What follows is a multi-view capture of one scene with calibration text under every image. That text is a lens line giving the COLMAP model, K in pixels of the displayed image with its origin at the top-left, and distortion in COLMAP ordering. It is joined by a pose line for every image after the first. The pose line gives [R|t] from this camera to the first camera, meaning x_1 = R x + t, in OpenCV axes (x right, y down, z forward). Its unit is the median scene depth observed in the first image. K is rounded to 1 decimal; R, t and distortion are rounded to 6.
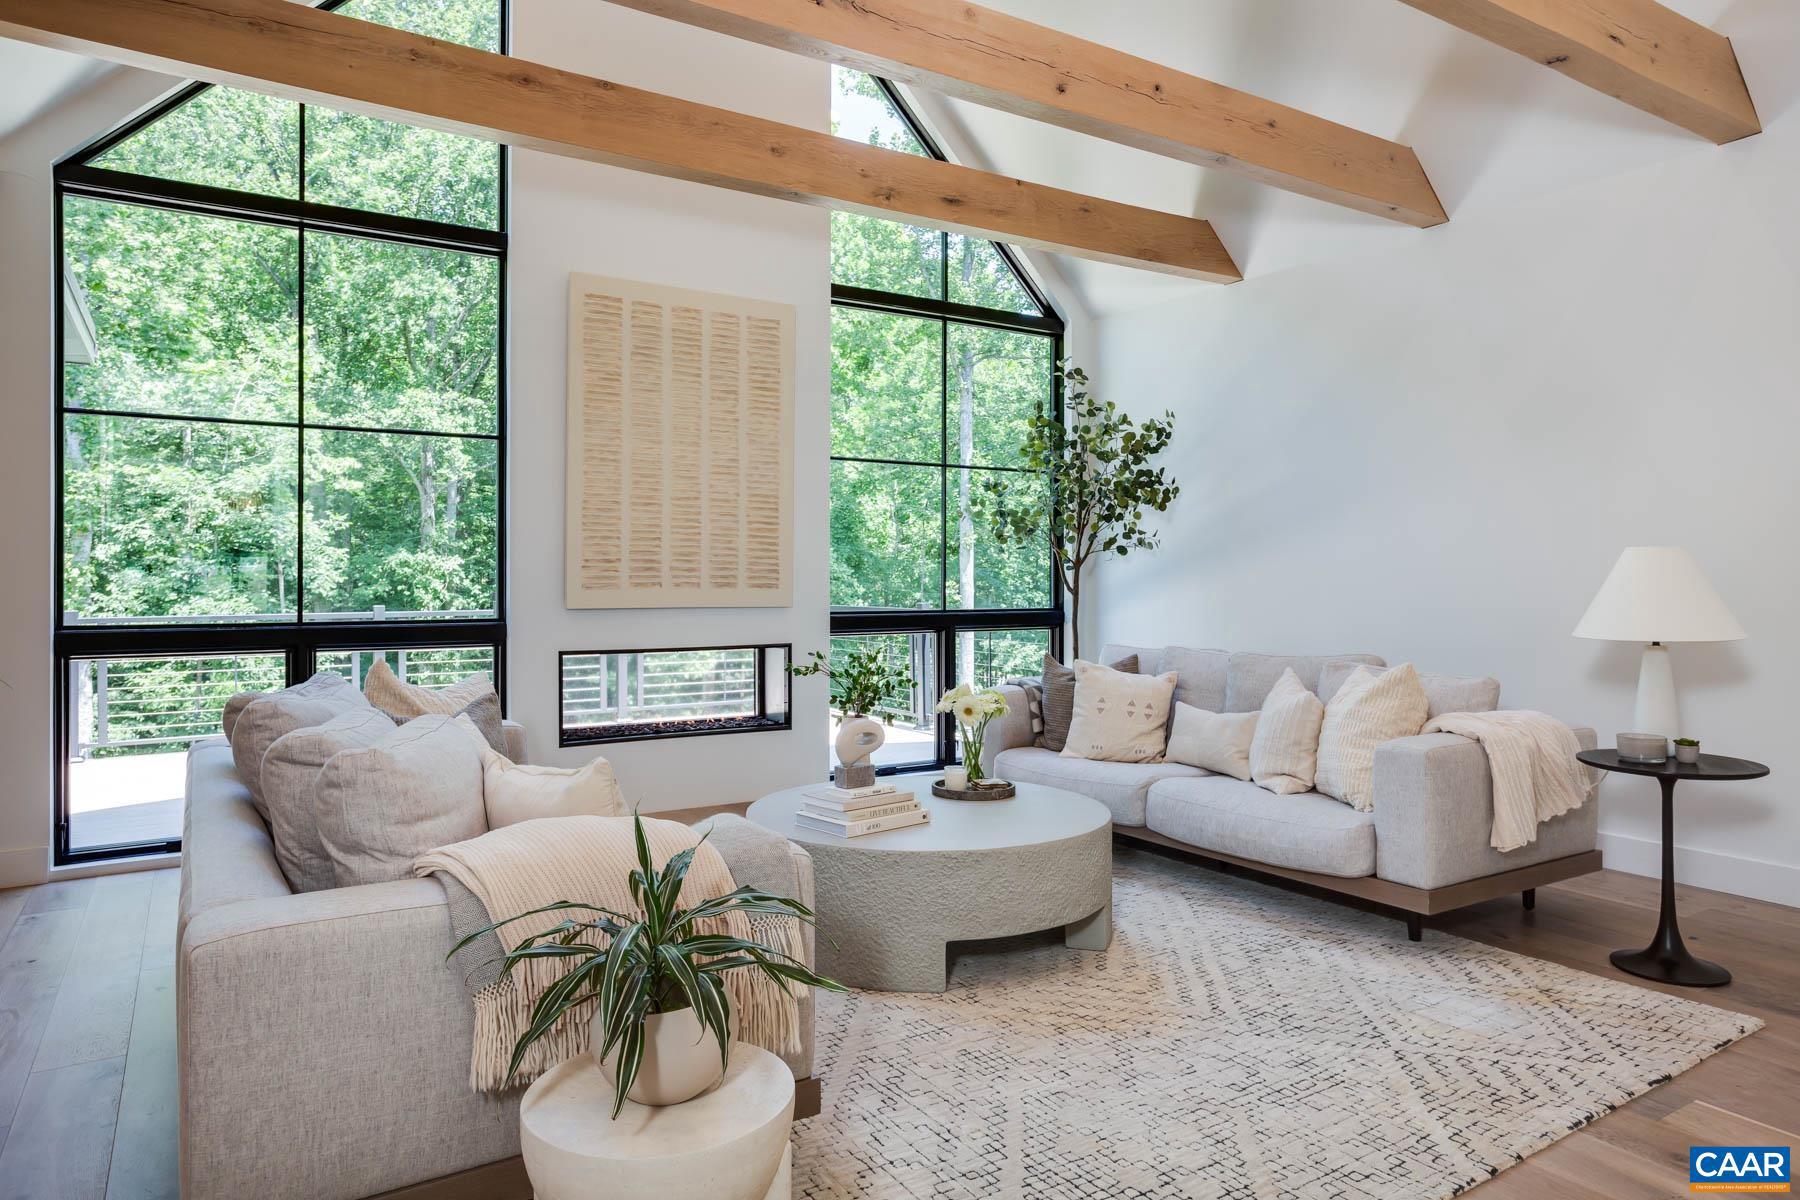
lens RADIAL K [[1143.4, 0, 911.7], [0, 1143.4, 589.8], [0, 0, 1]] dist [-0.043474, 0.041340]
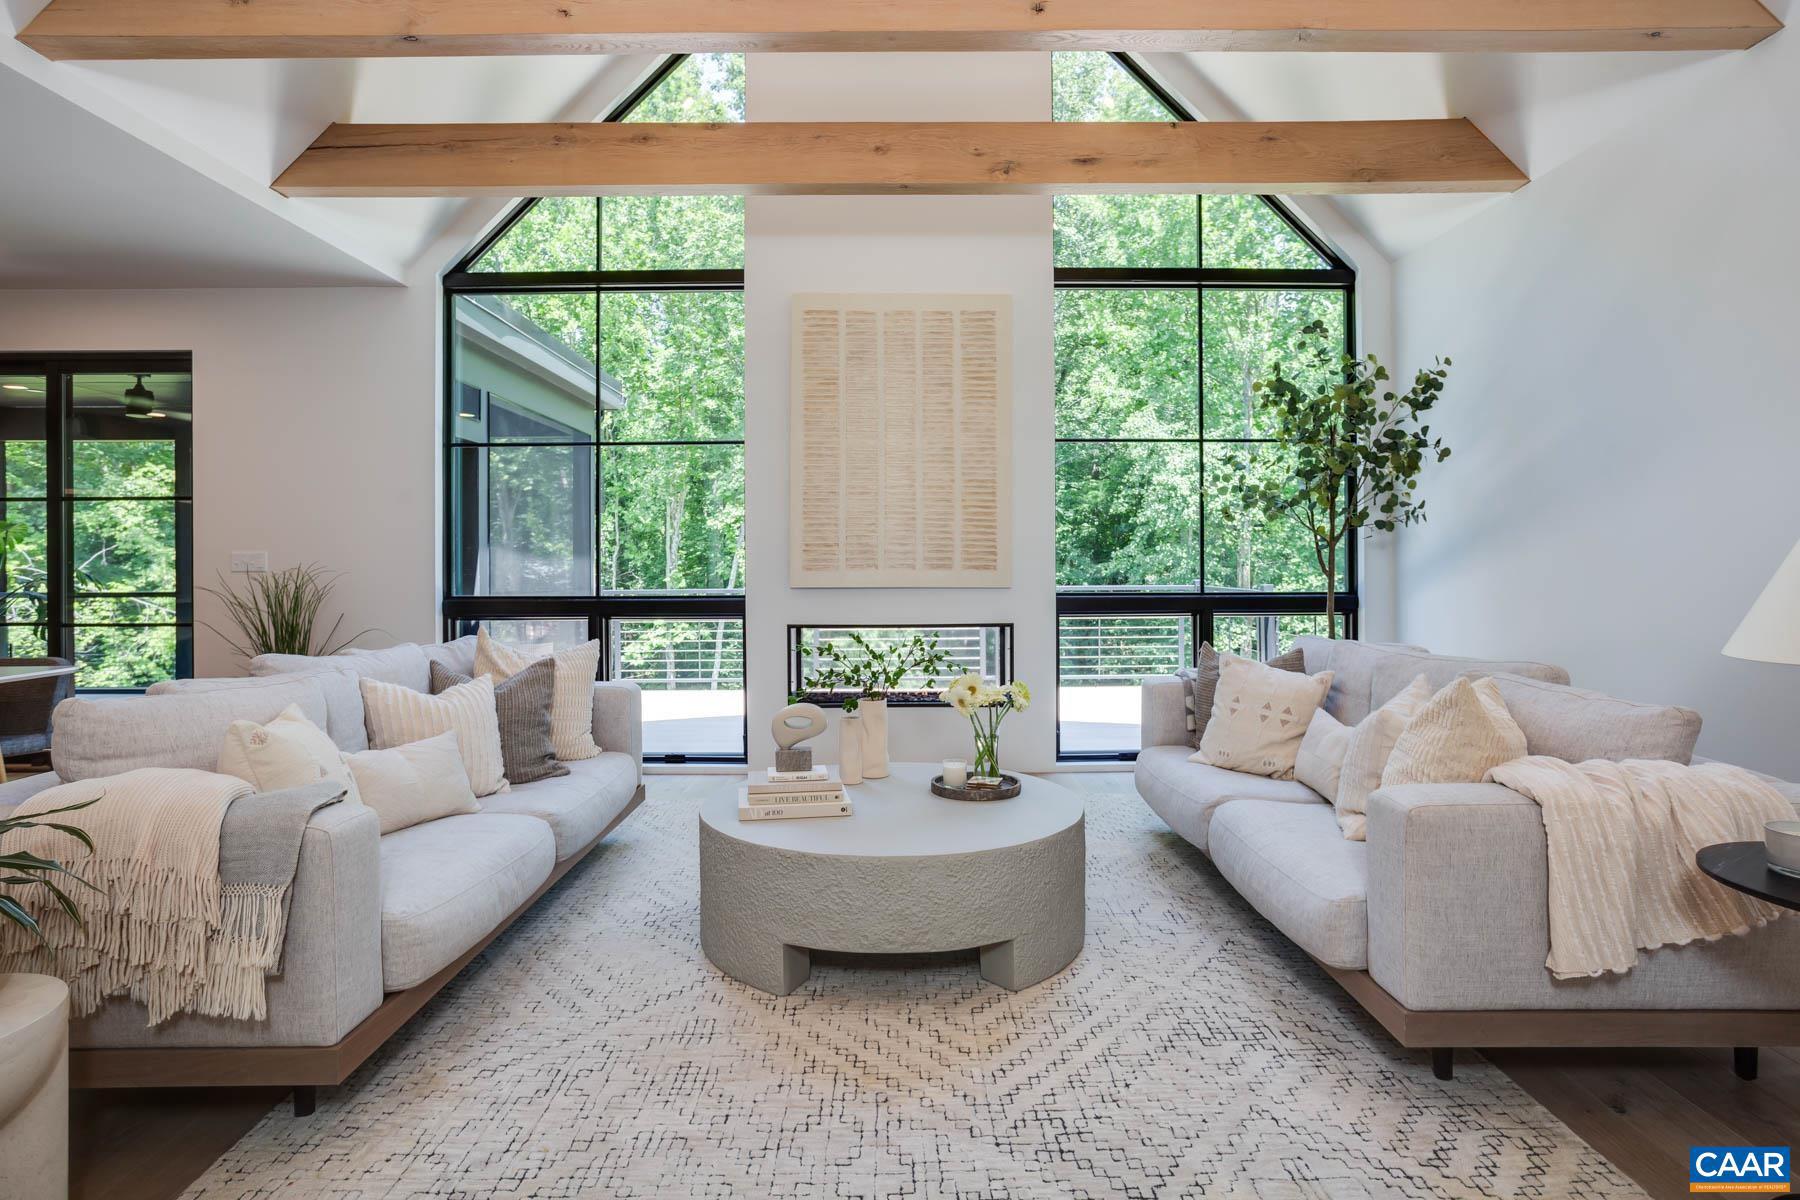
lens RADIAL K [[1002.5, 0, 896.9], [0, 1002.5, 565.0], [0, 0, 1]] dist [-0.049552, 0.025357]
pose [[0.841179, -0.002008, -0.540753, 0.324341], [-0.000253, 0.999992, -0.004106, -0.001880], [0.540756, 0.003590, 0.841172, 0.204986]]
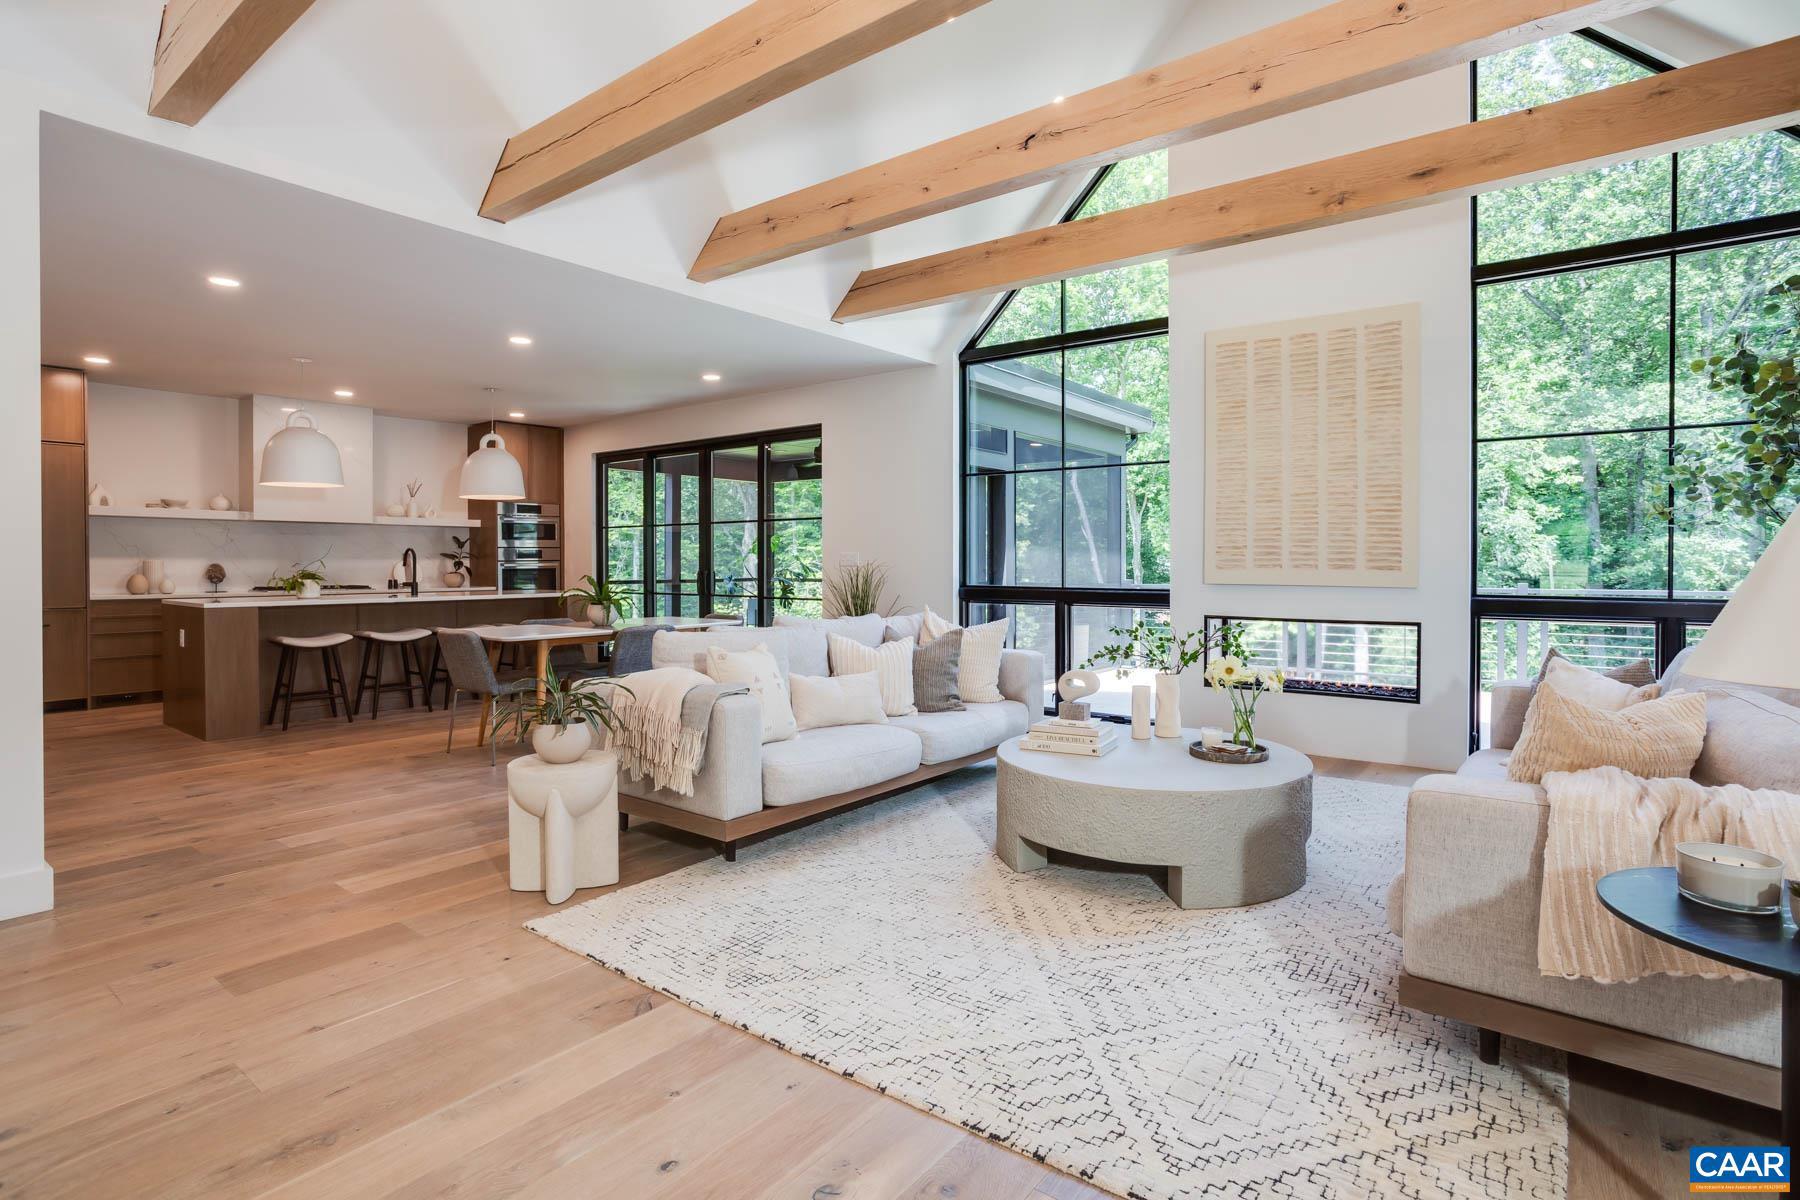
lens RADIAL K [[903.7, 0, 901.0], [0, 903.7, 570.0], [0, 0, 1]] dist [-0.028737, 0.001879]
pose [[0.333085, 0.009817, -0.942846, 0.565538], [-0.008759, 0.999935, 0.007317, -0.004115], [0.942856, 0.005821, 0.333149, 0.301061]]
